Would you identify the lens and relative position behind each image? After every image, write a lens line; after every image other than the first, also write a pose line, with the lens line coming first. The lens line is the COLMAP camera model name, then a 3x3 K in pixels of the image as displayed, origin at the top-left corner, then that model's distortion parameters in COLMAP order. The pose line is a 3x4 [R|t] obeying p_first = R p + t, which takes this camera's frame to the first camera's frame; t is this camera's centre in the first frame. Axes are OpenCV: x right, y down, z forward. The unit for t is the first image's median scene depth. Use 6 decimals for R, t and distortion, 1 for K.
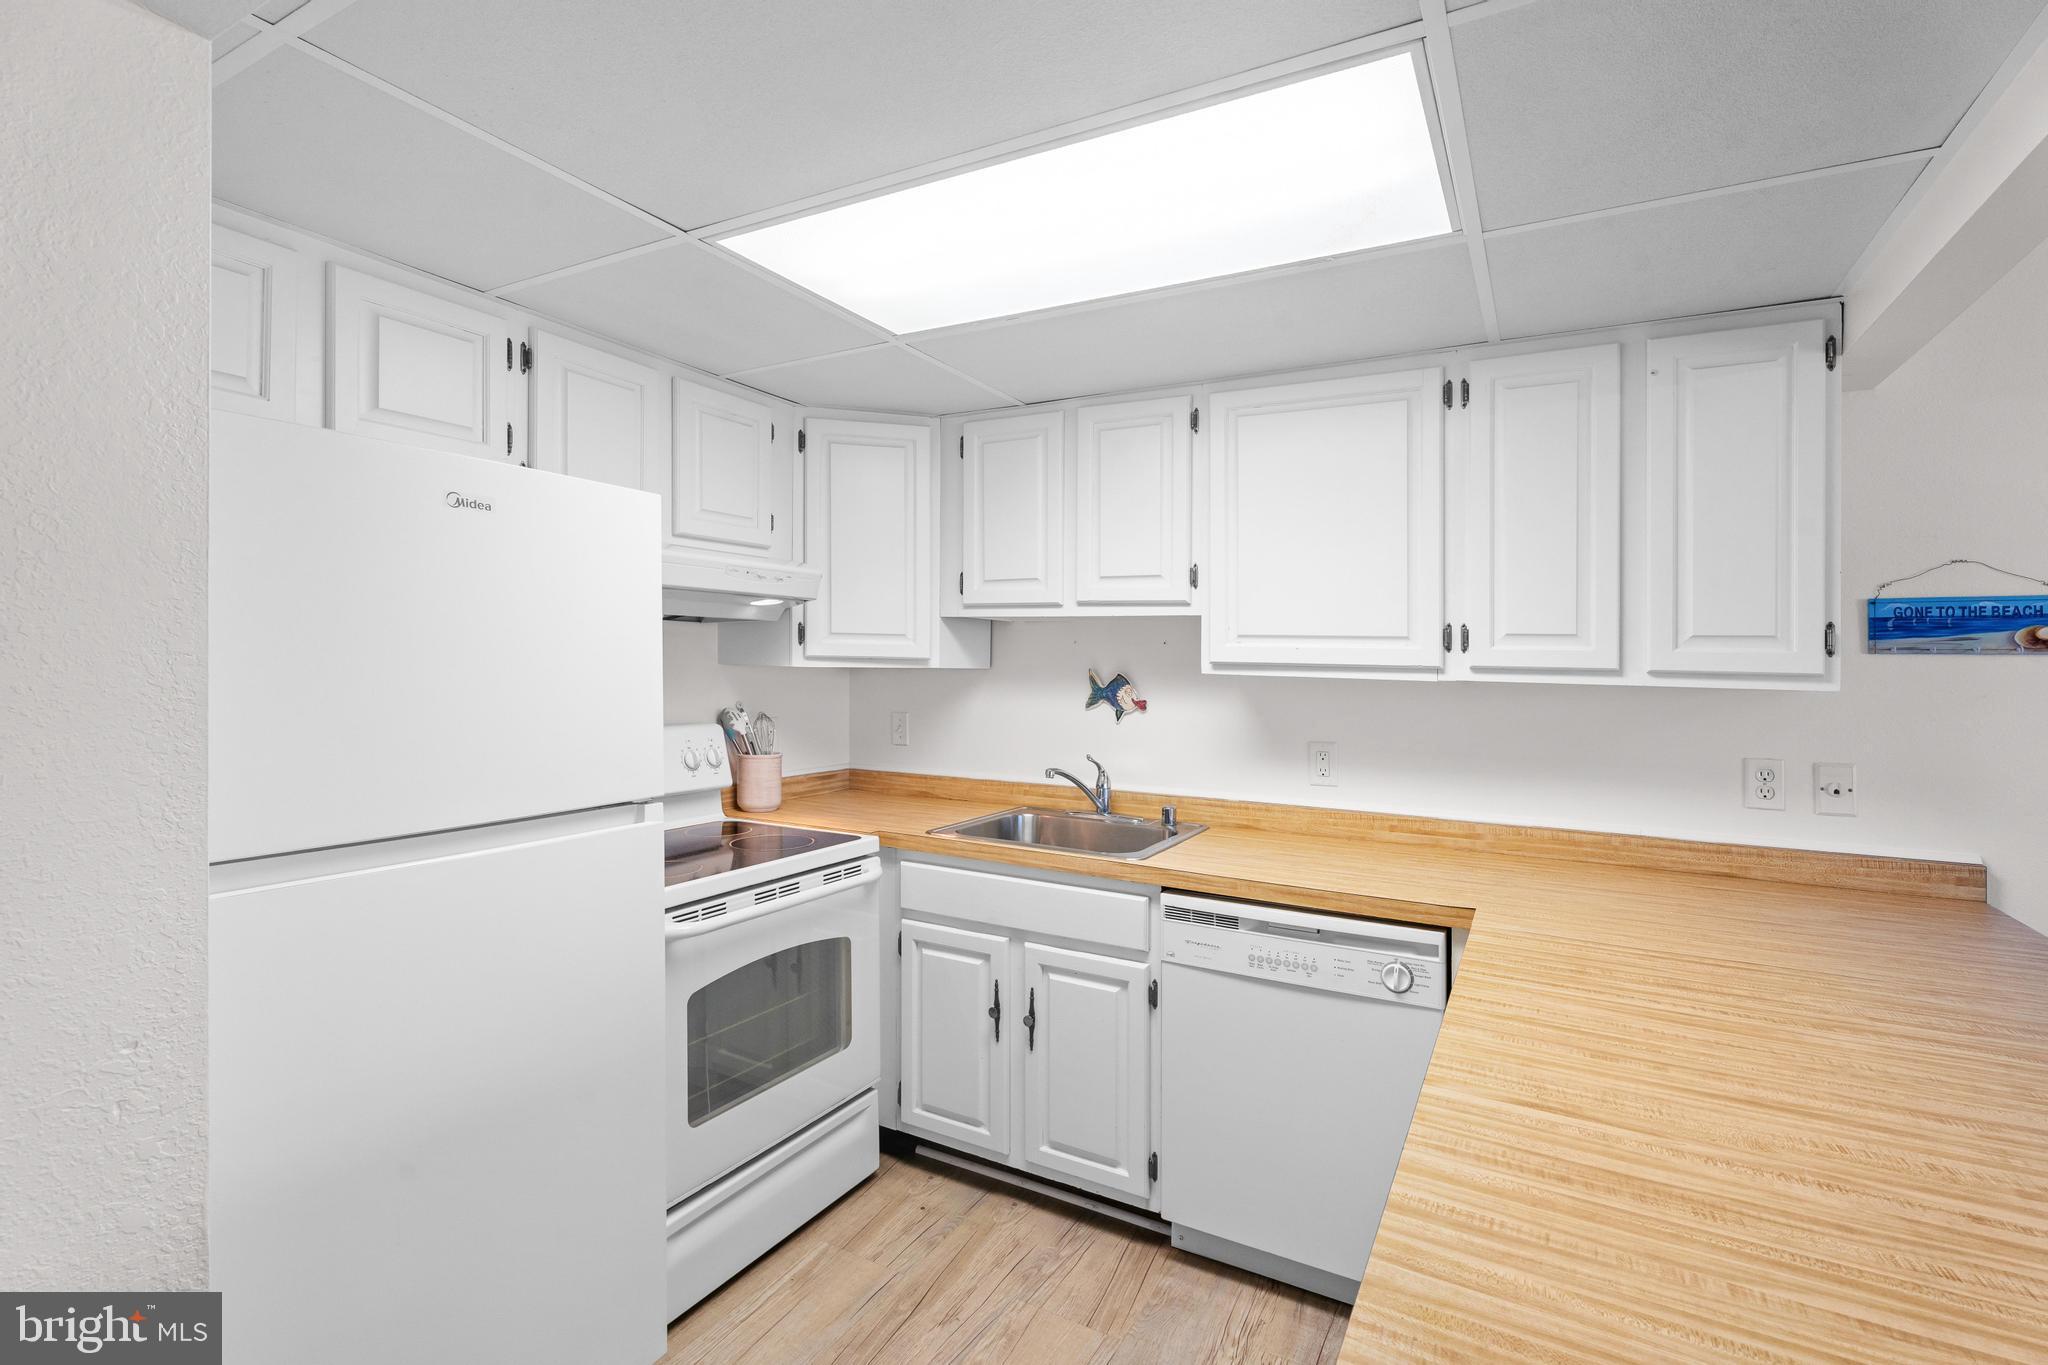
lens RADIAL K [[960.9, 0, 1047.0], [0, 960.9, 671.4], [0, 0, 1]] dist [-0.003176, -0.000055]
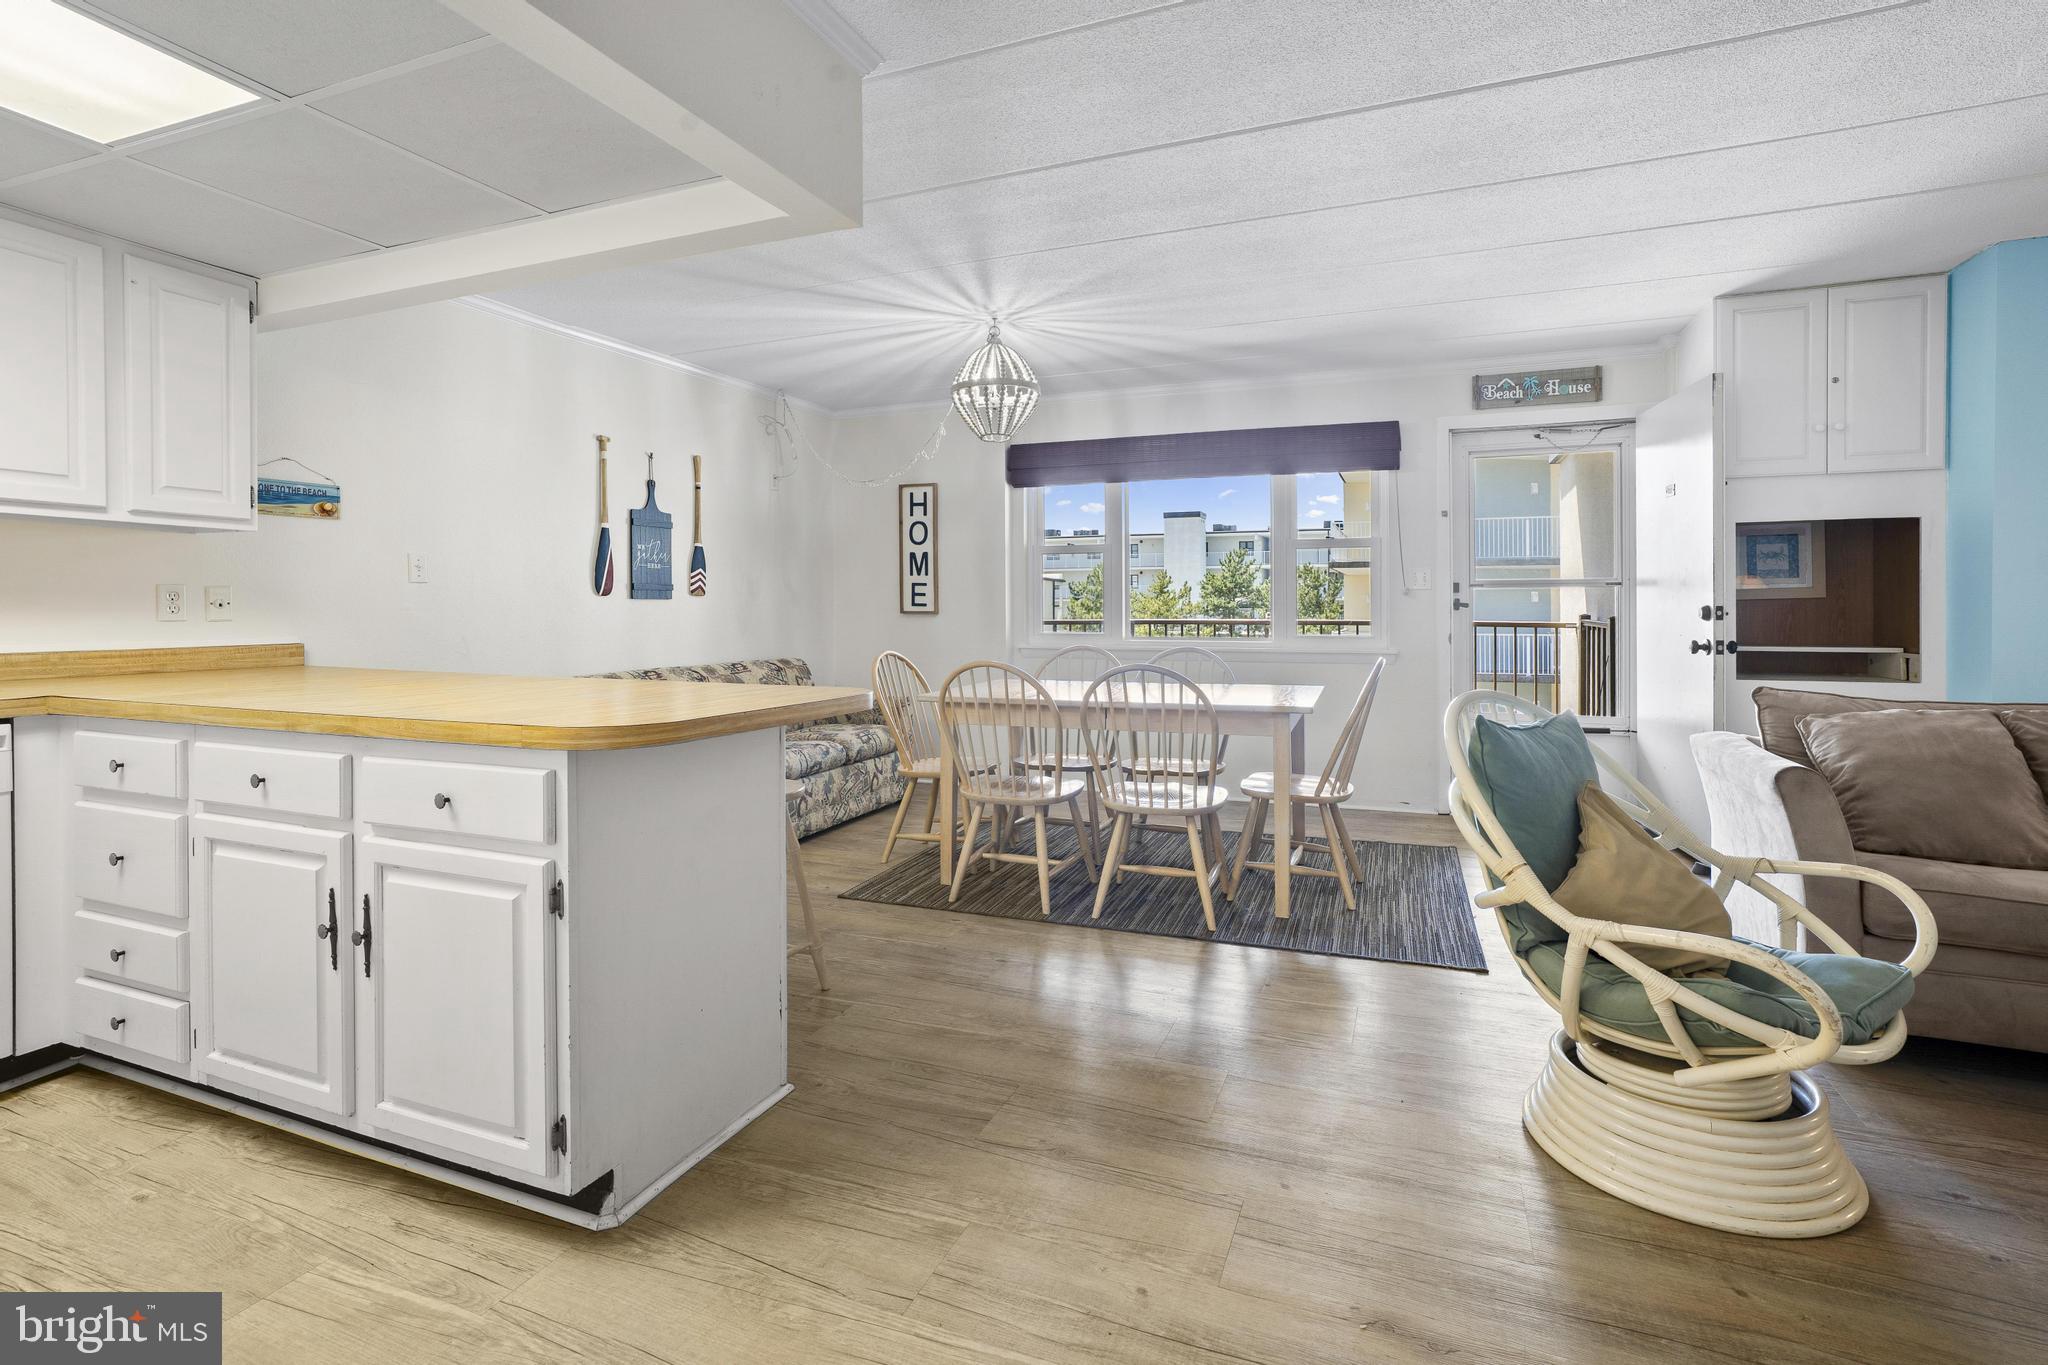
lens RADIAL K [[959.1, 0, 1024.5], [0, 959.1, 594.7], [0, 0, 1]] dist [-0.003182, -0.000198]
pose [[-0.113923, -0.003948, 0.993482, -0.641780], [0.012414, 0.999908, 0.005398, 0.098071], [-0.993412, 0.012948, -0.113864, -0.043948]]
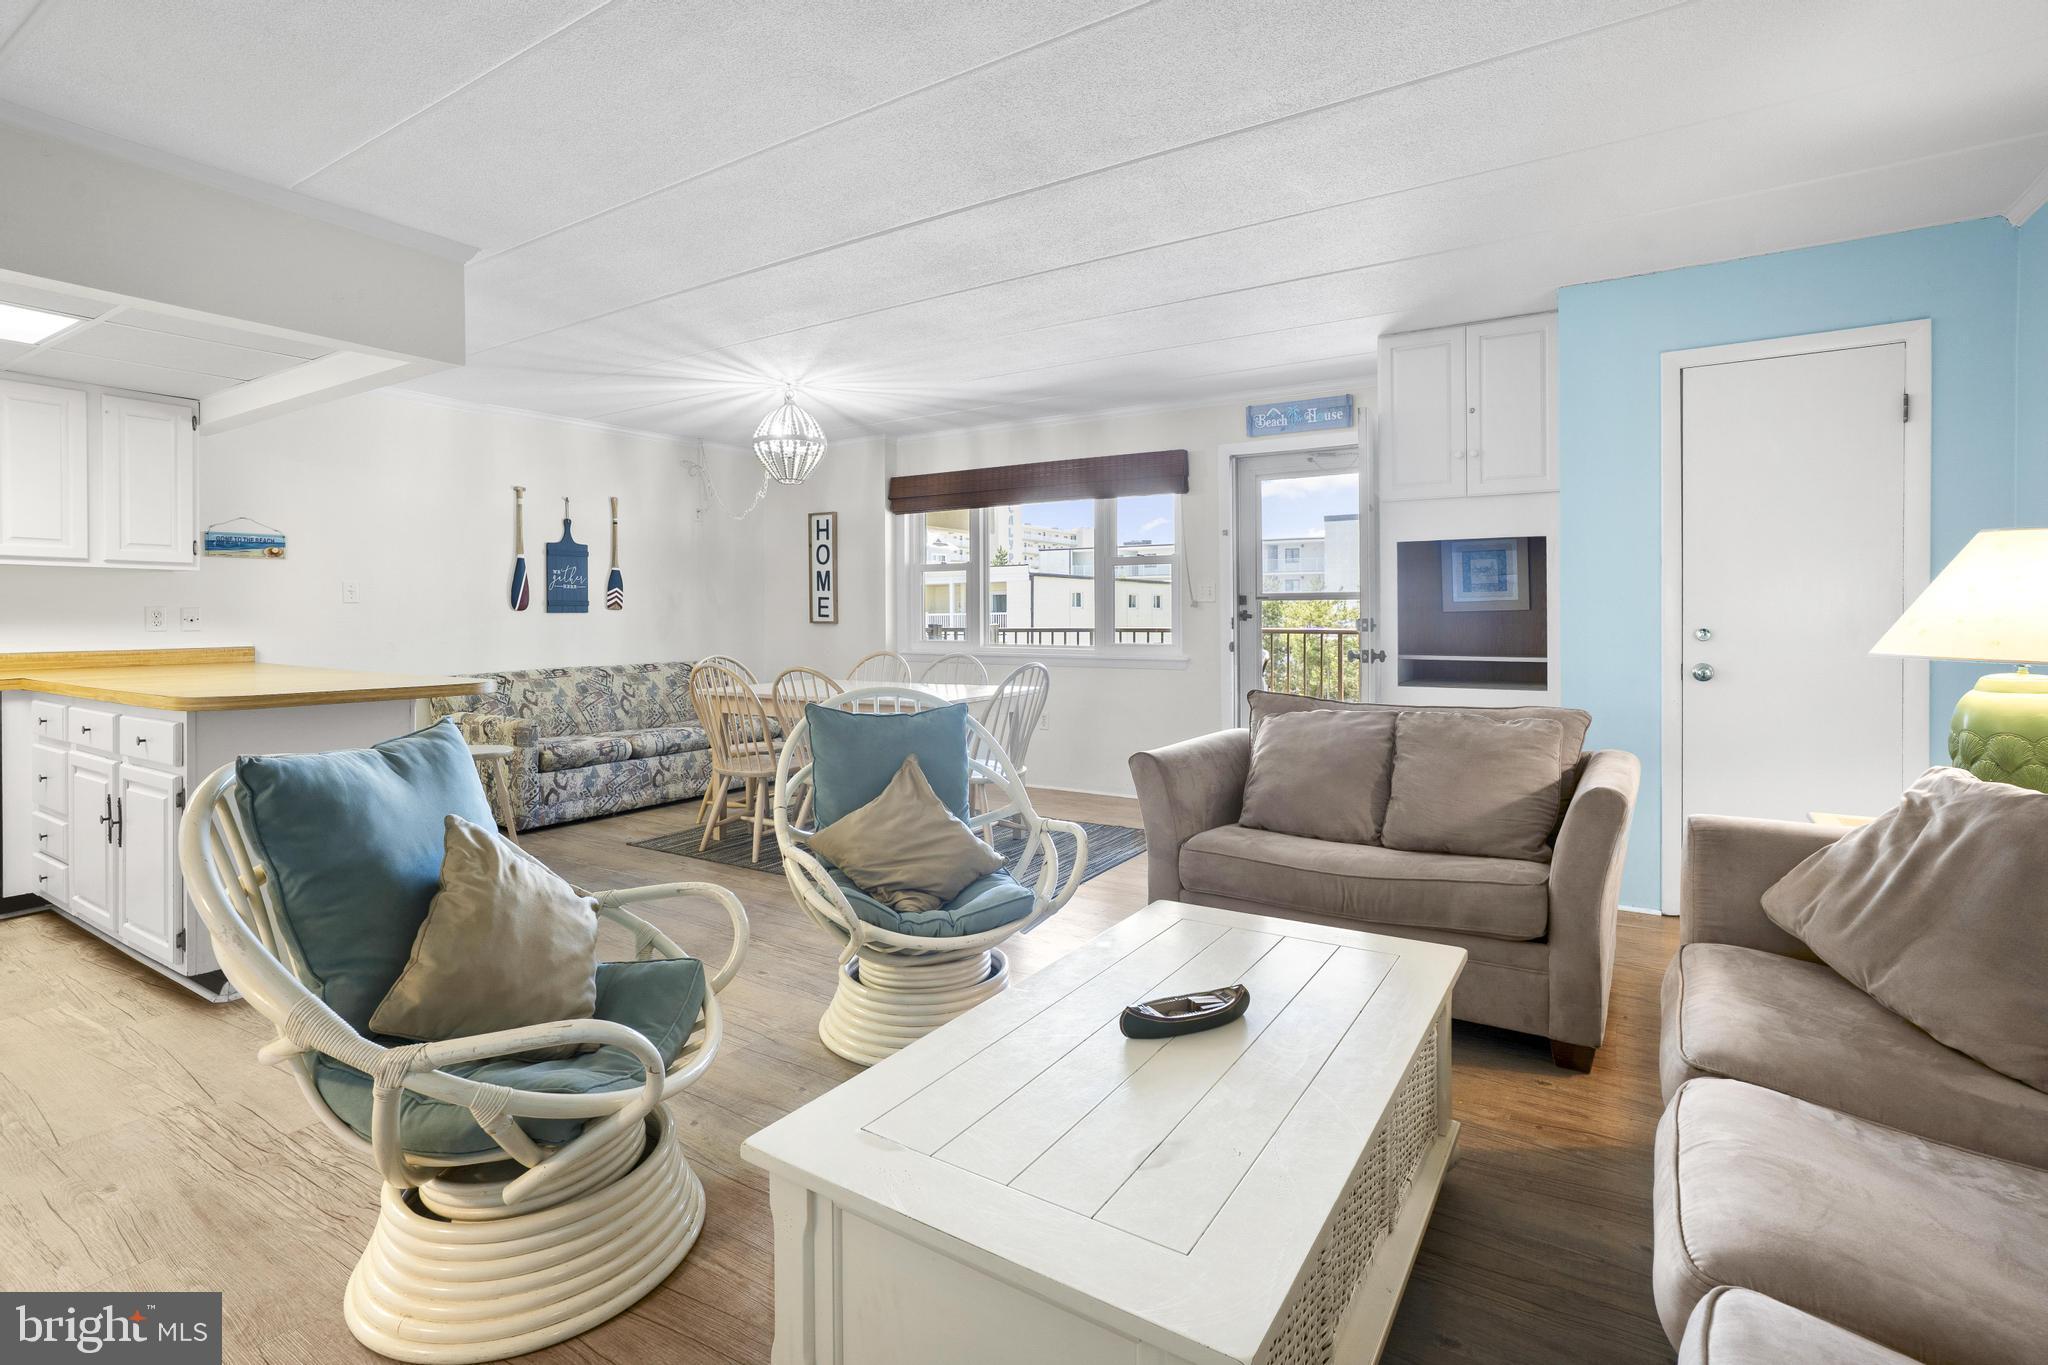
lens RADIAL K [[959.1, 0, 1024.5], [0, 959.1, 594.7], [0, 0, 1]] dist [-0.003182, -0.000198]
pose [[0.075841, 0.002048, 0.997118, -0.981915], [0.018151, 0.999829, -0.003434, 0.091541], [-0.996955, 0.018360, 0.075791, -0.857887]]
